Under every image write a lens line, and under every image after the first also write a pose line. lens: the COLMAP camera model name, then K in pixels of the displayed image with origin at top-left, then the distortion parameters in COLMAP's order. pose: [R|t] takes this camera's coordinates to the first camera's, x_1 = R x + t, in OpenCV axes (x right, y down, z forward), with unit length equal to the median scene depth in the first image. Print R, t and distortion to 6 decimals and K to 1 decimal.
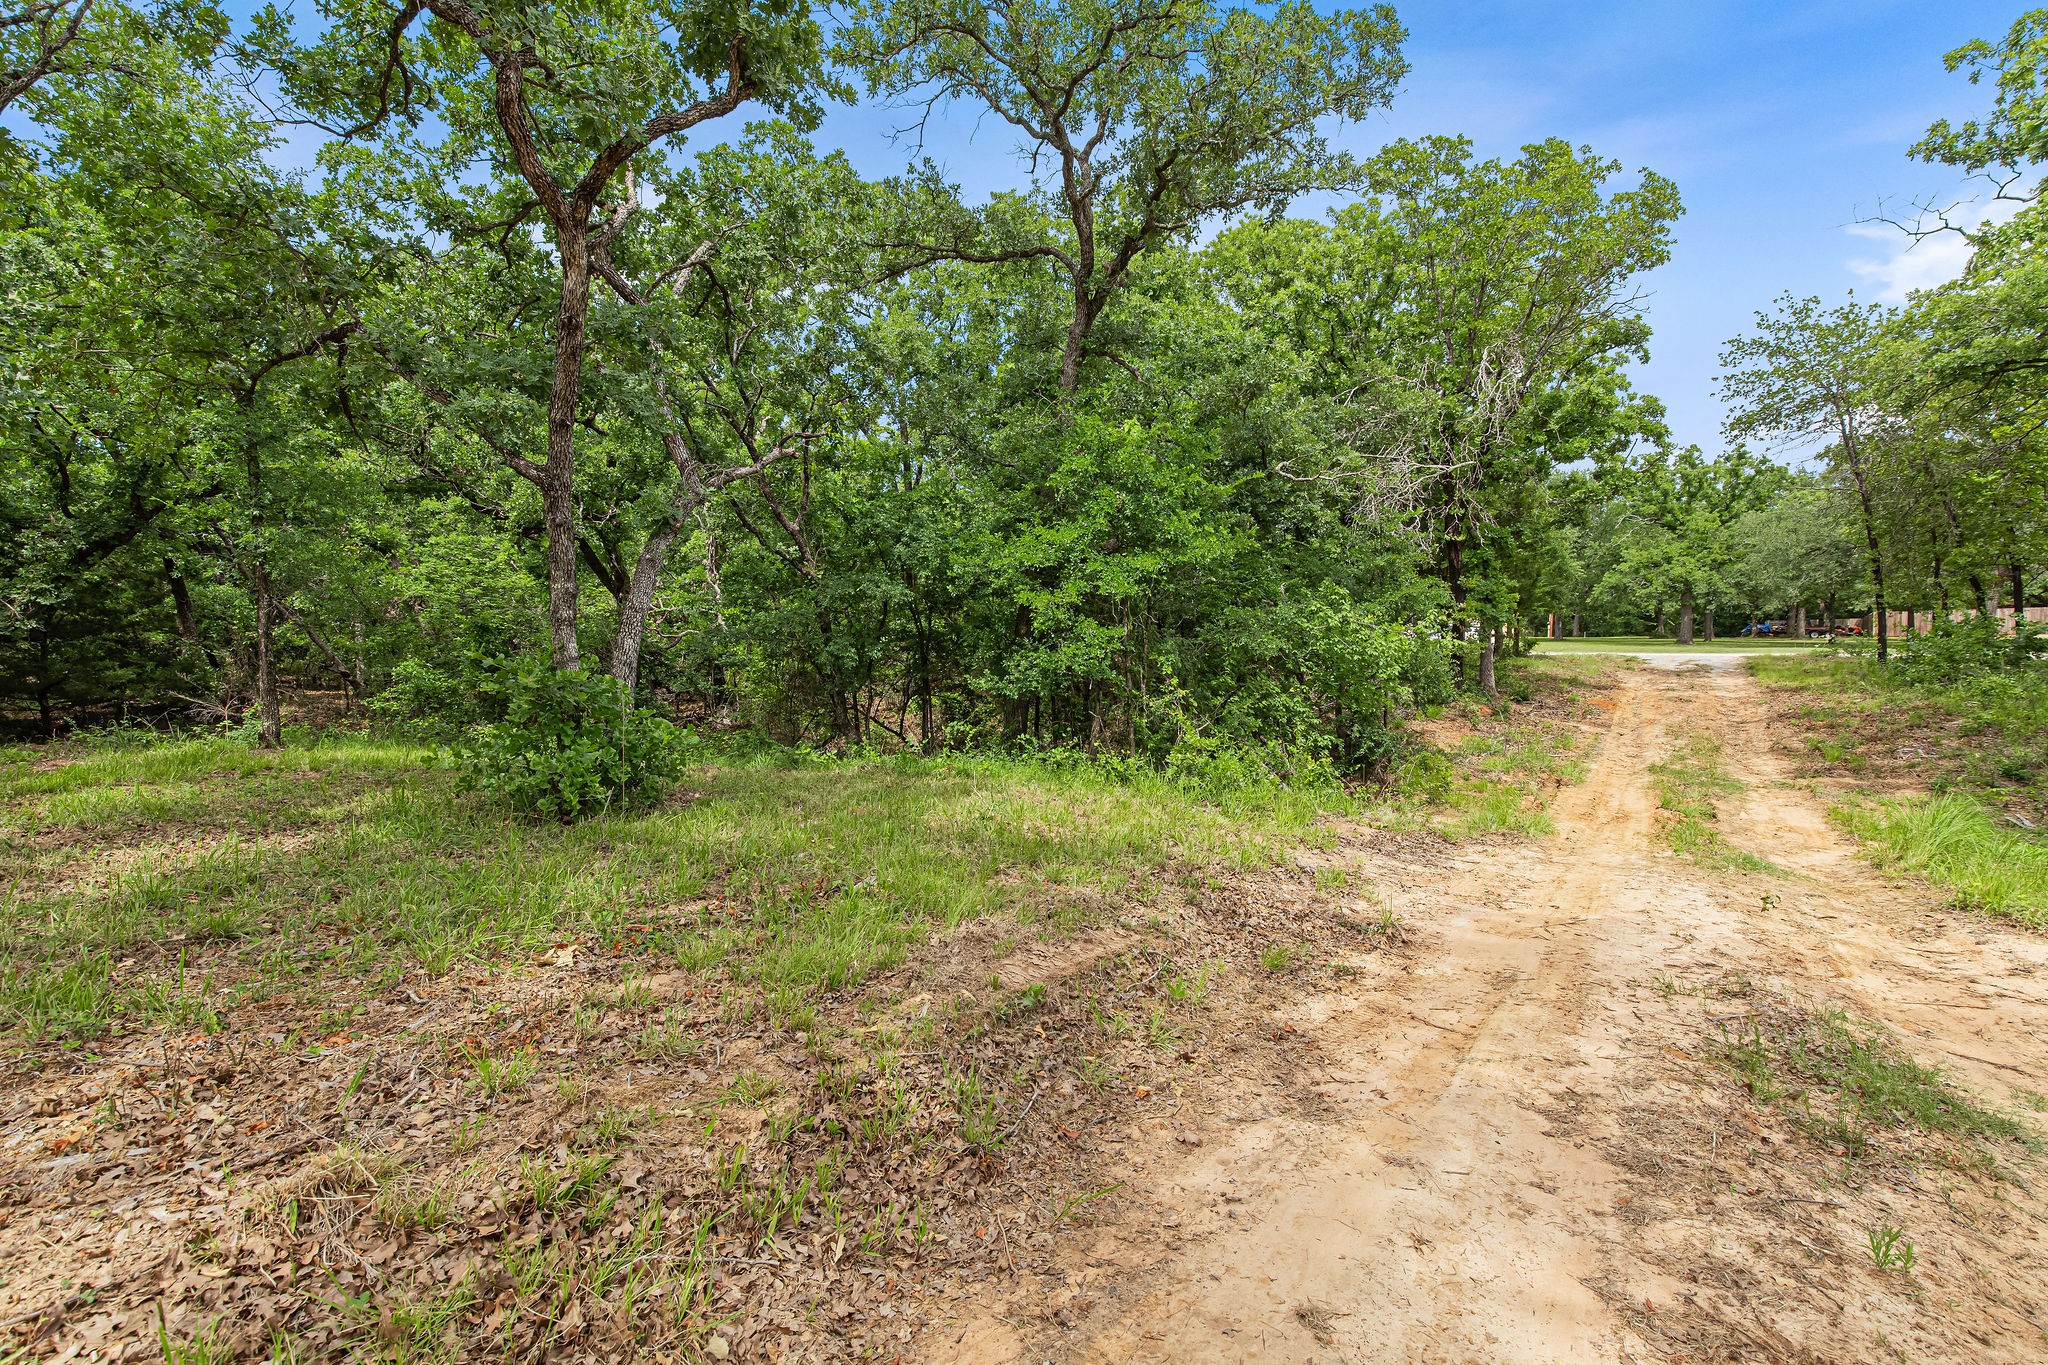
lens RADIAL K [[927.0, 0, 1029.4], [0, 927.0, 691.7], [0, 0, 1]] dist [0.006776, -0.000882]
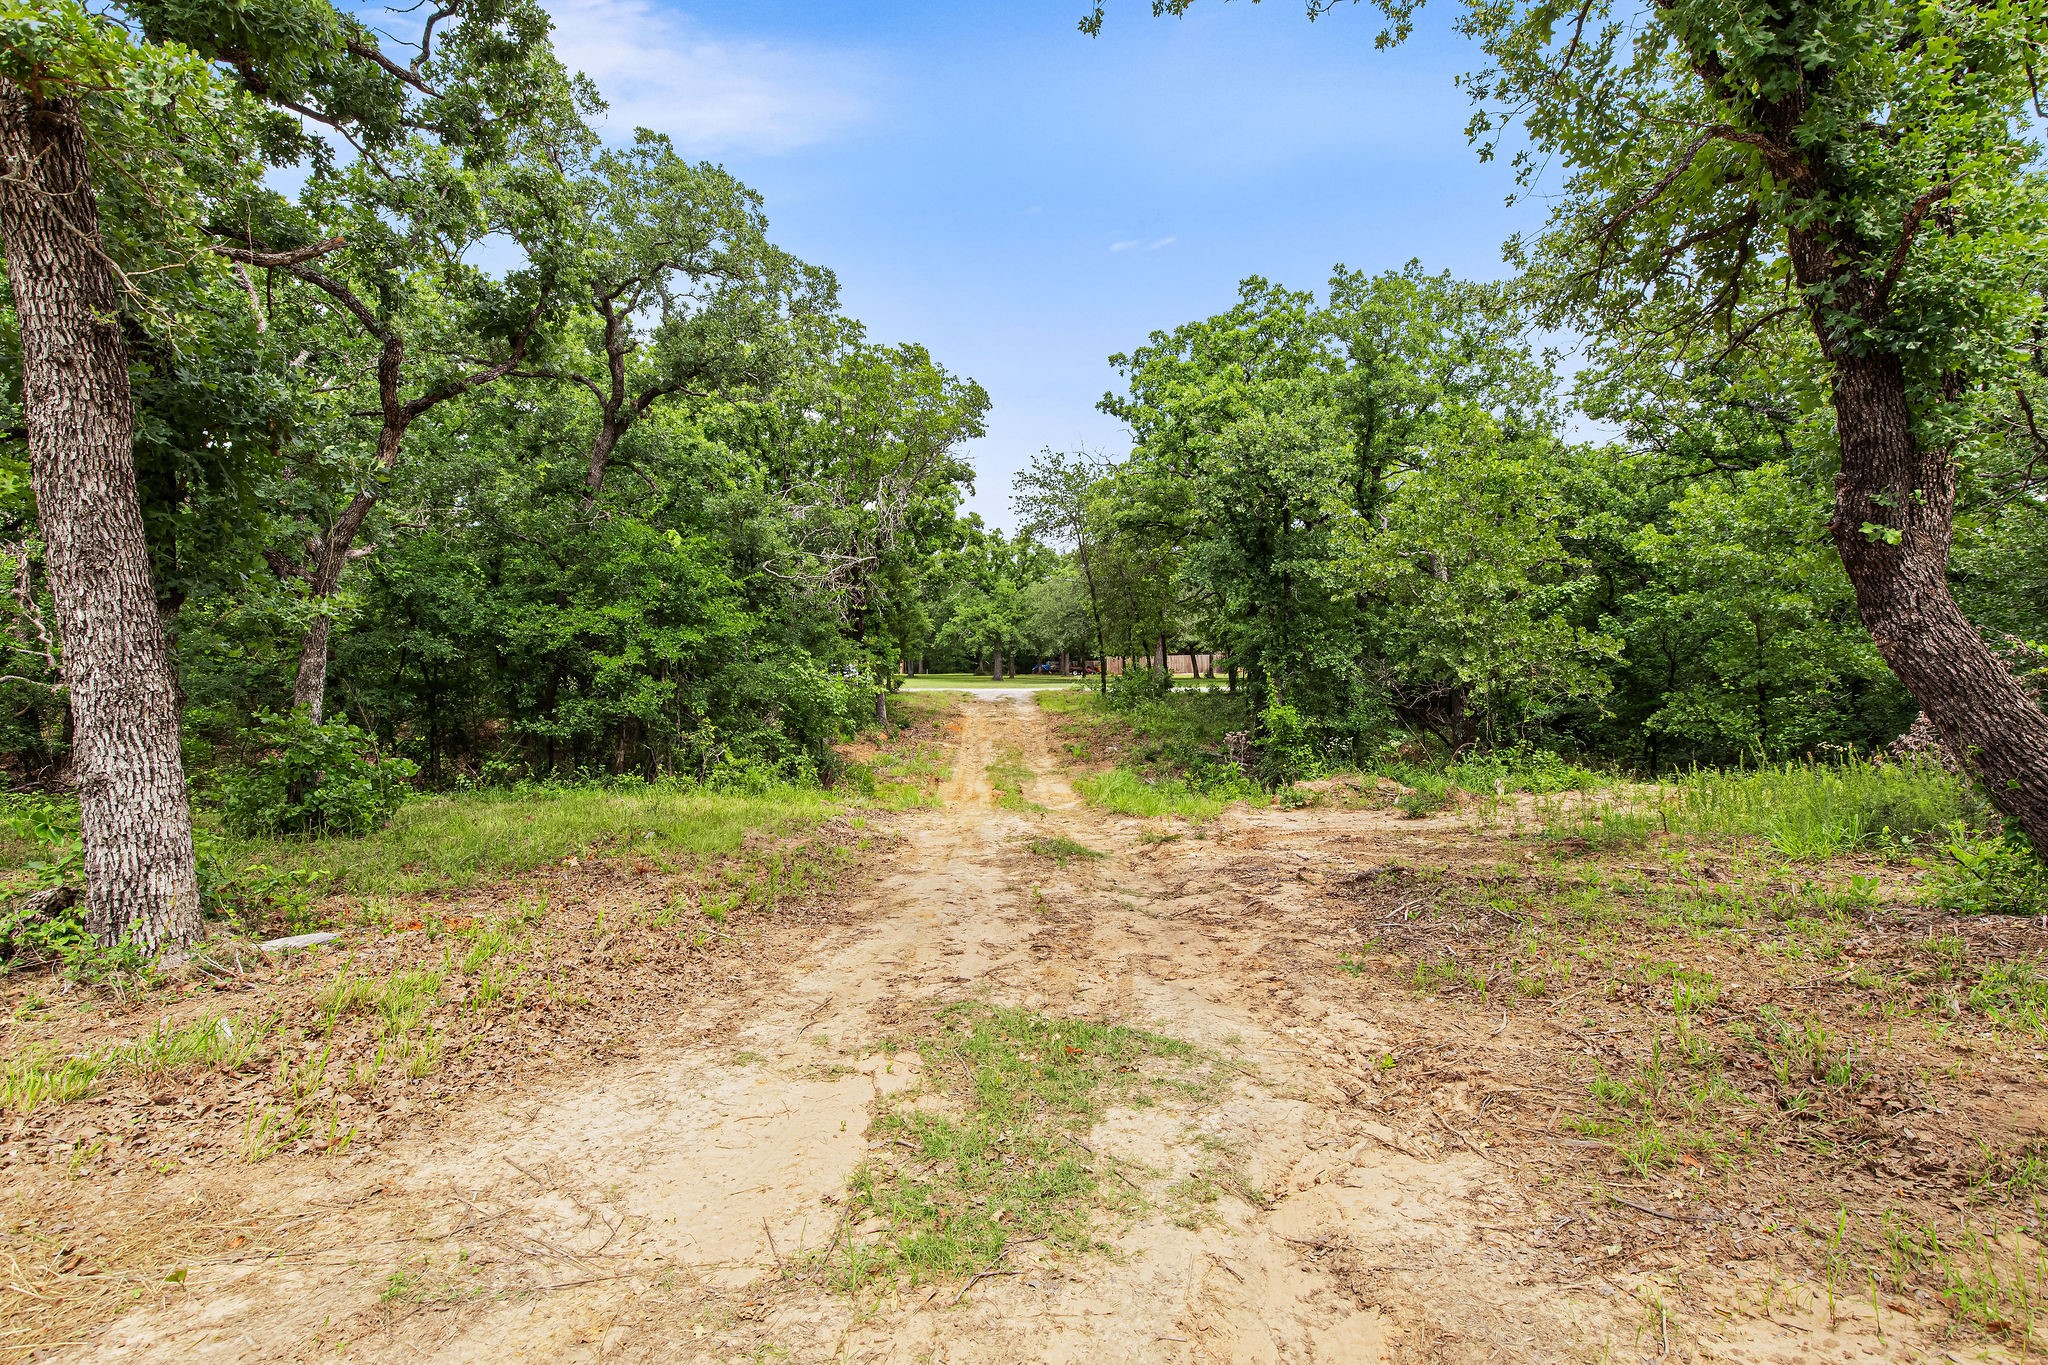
lens RADIAL K [[927.0, 0, 1029.4], [0, 927.0, 691.7], [0, 0, 1]] dist [0.006776, -0.000882]
pose [[0.796676, -0.010952, 0.604307, -0.151000], [0.033783, 0.999080, -0.026431, -0.000457], [-0.603461, 0.041472, 0.796313, -0.201716]]
